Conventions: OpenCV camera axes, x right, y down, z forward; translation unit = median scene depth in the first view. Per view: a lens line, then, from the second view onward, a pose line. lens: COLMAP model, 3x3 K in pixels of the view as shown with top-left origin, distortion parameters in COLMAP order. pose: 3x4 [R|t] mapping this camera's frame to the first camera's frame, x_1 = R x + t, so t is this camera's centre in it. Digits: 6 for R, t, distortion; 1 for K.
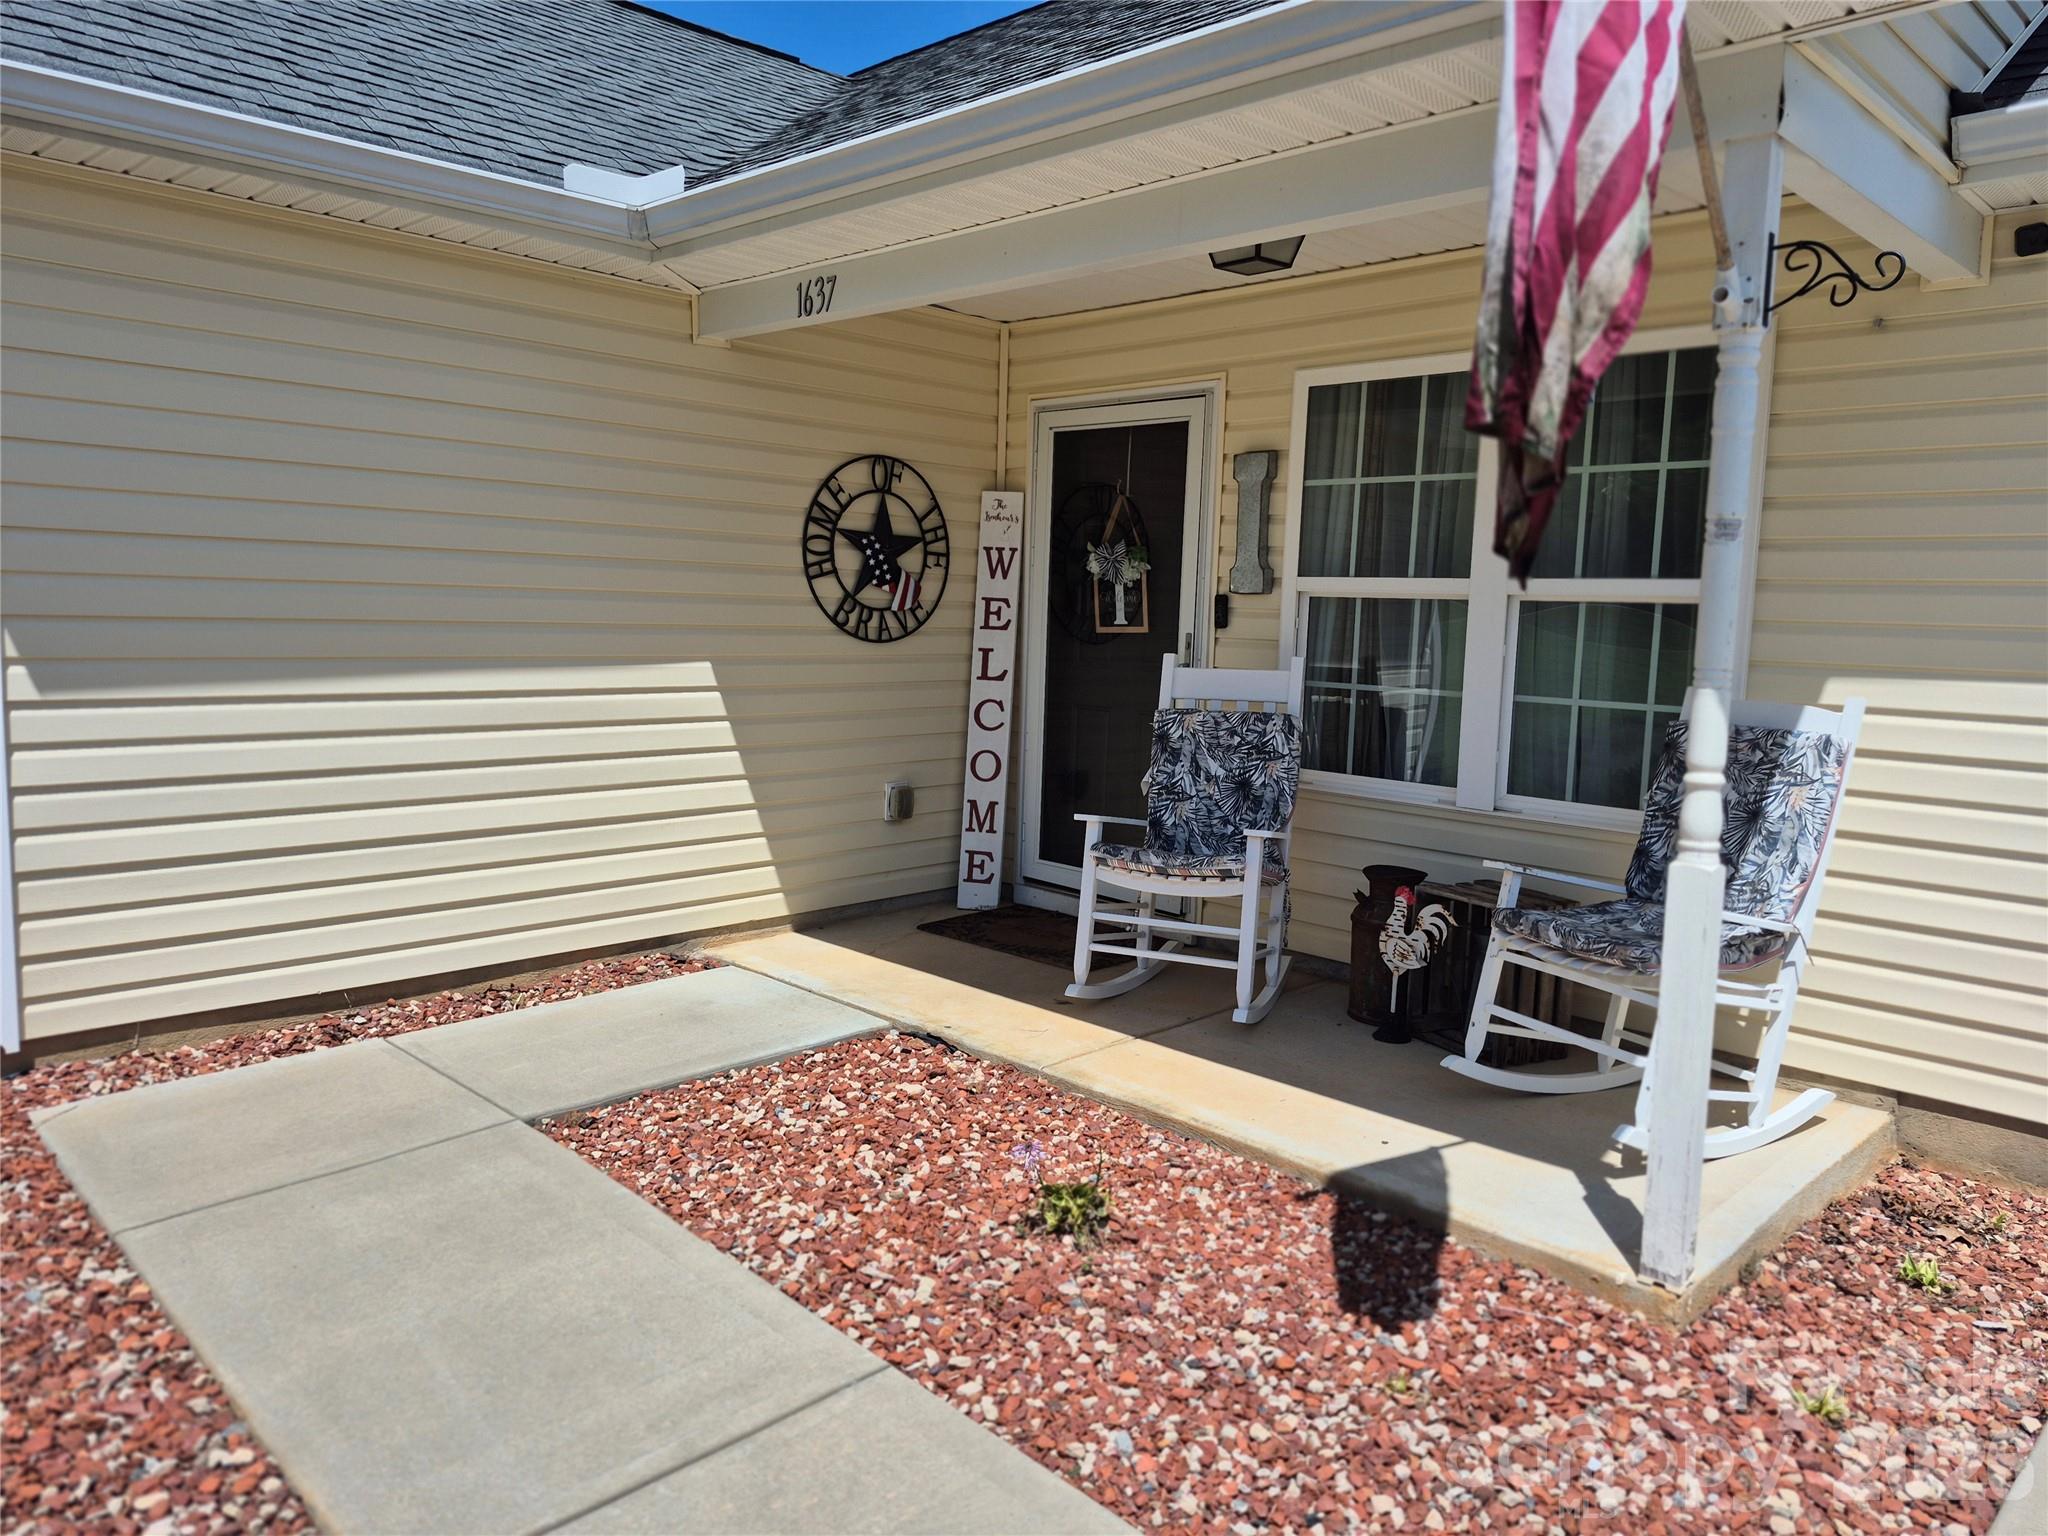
lens RADIAL K [[1509.2, 0, 1086.4], [0, 1509.2, 756.8], [0, 0, 1]] dist [0.051388, -0.076224]
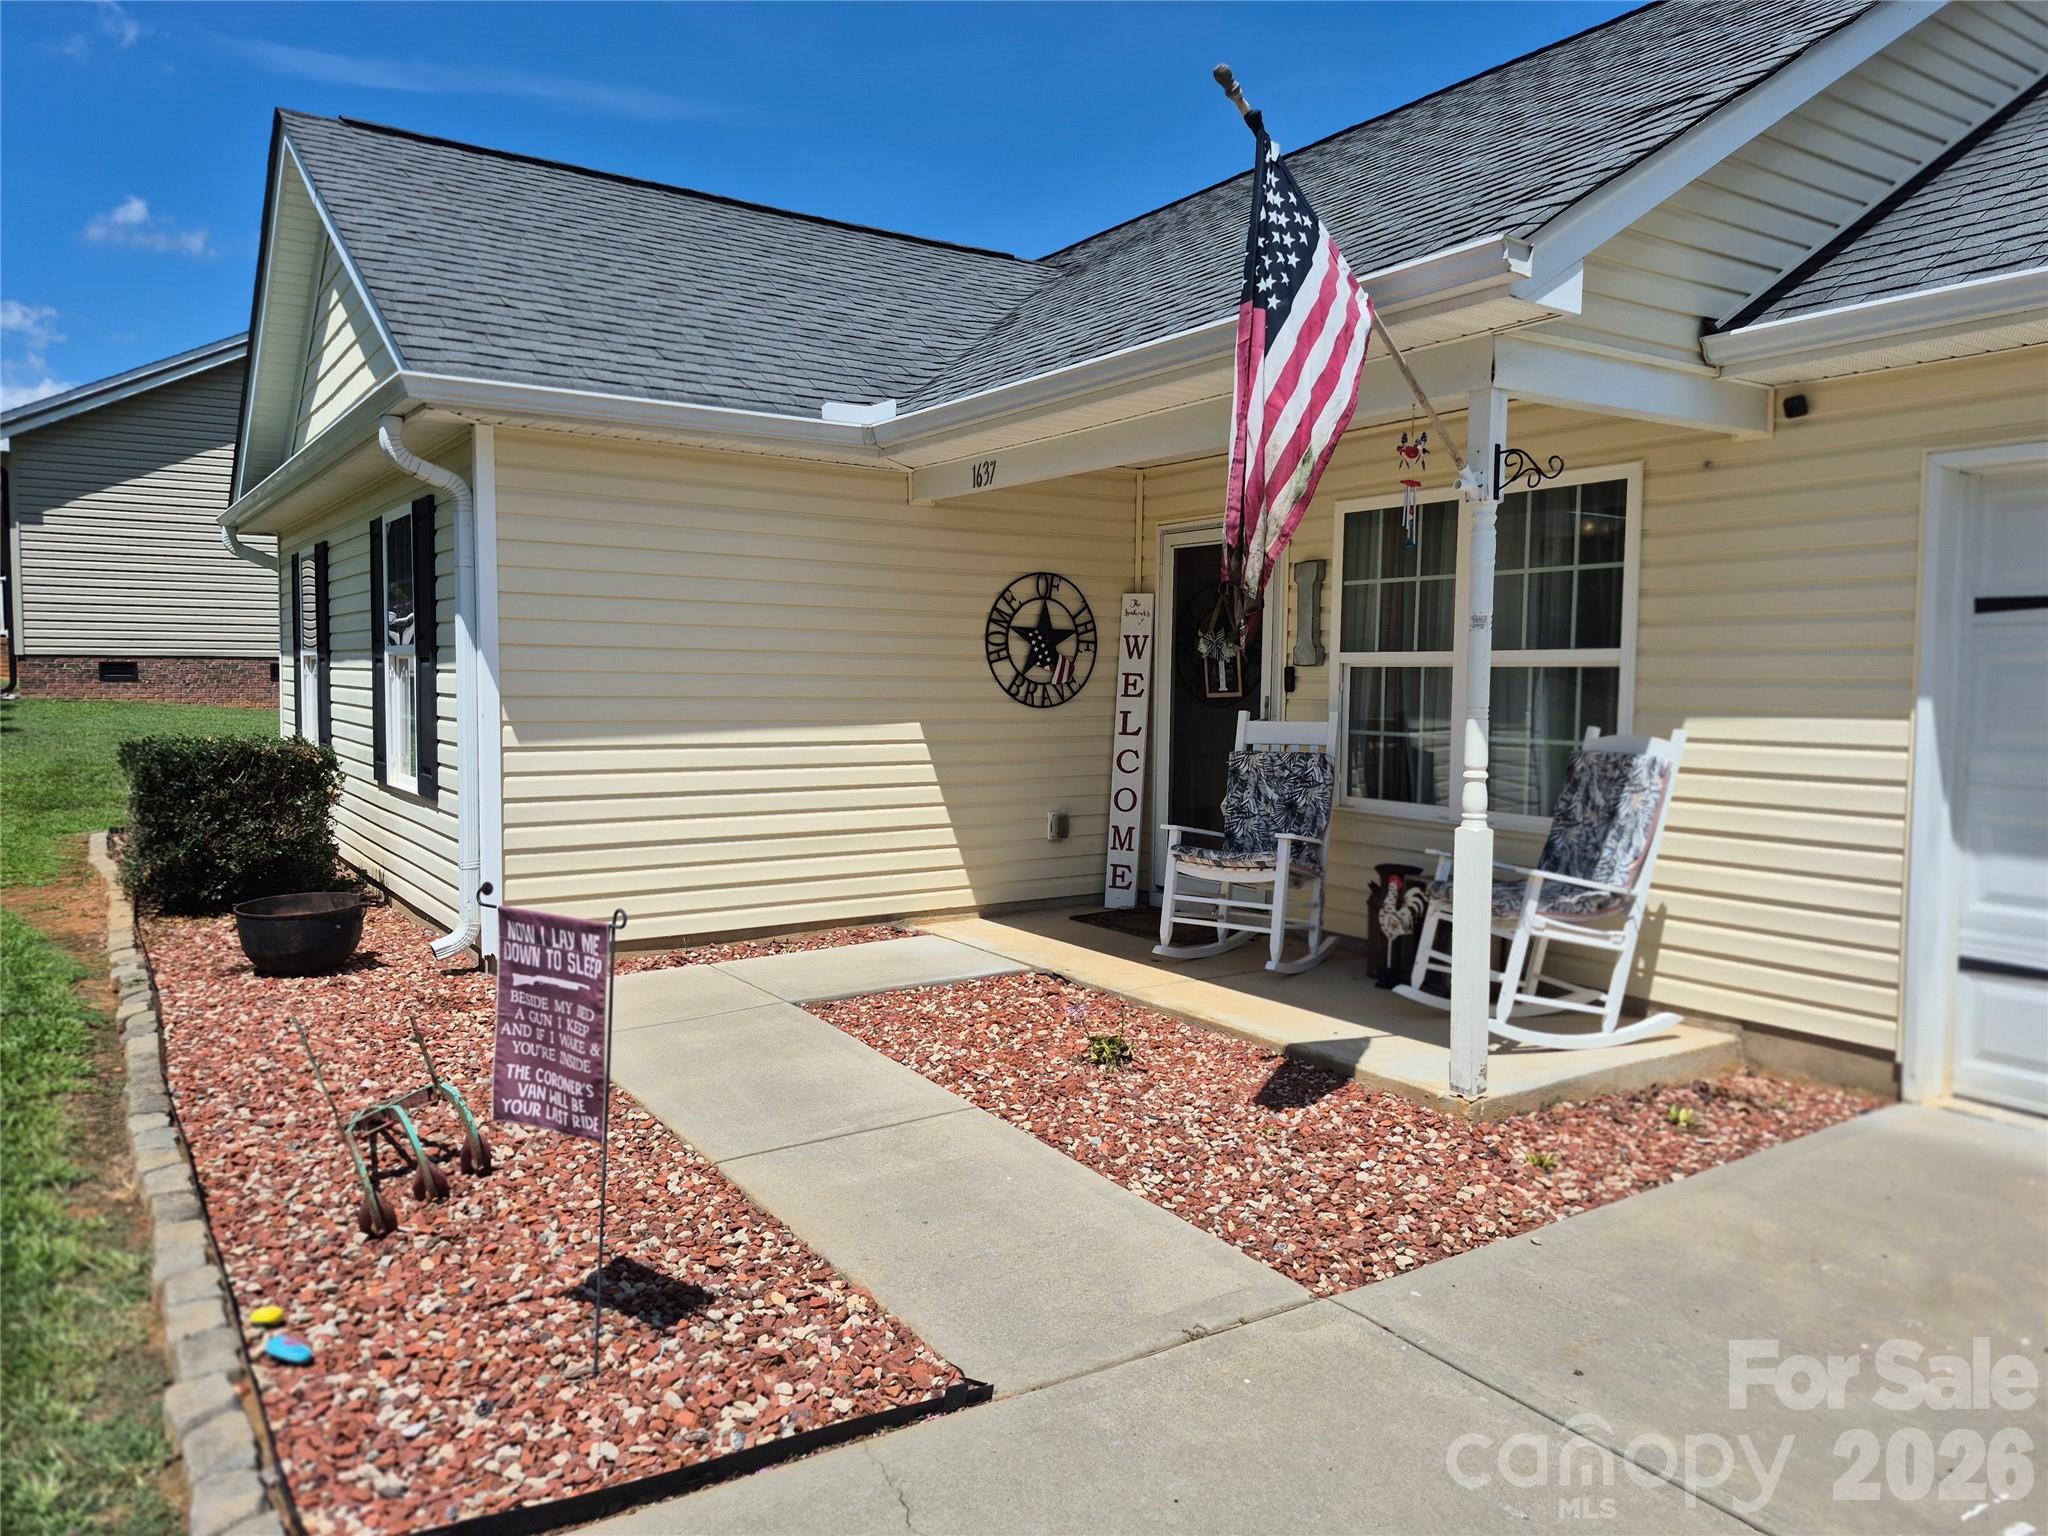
lens RADIAL K [[1509.2, 0, 1023.6], [0, 1509.2, 761.4], [0, 0, 1]] dist [0.051388, -0.076224]
pose [[0.976159, -0.008647, -0.216884, 0.188764], [-0.001965, 0.998813, -0.048669, 0.052165], [0.217047, 0.047935, 0.974983, -0.444013]]
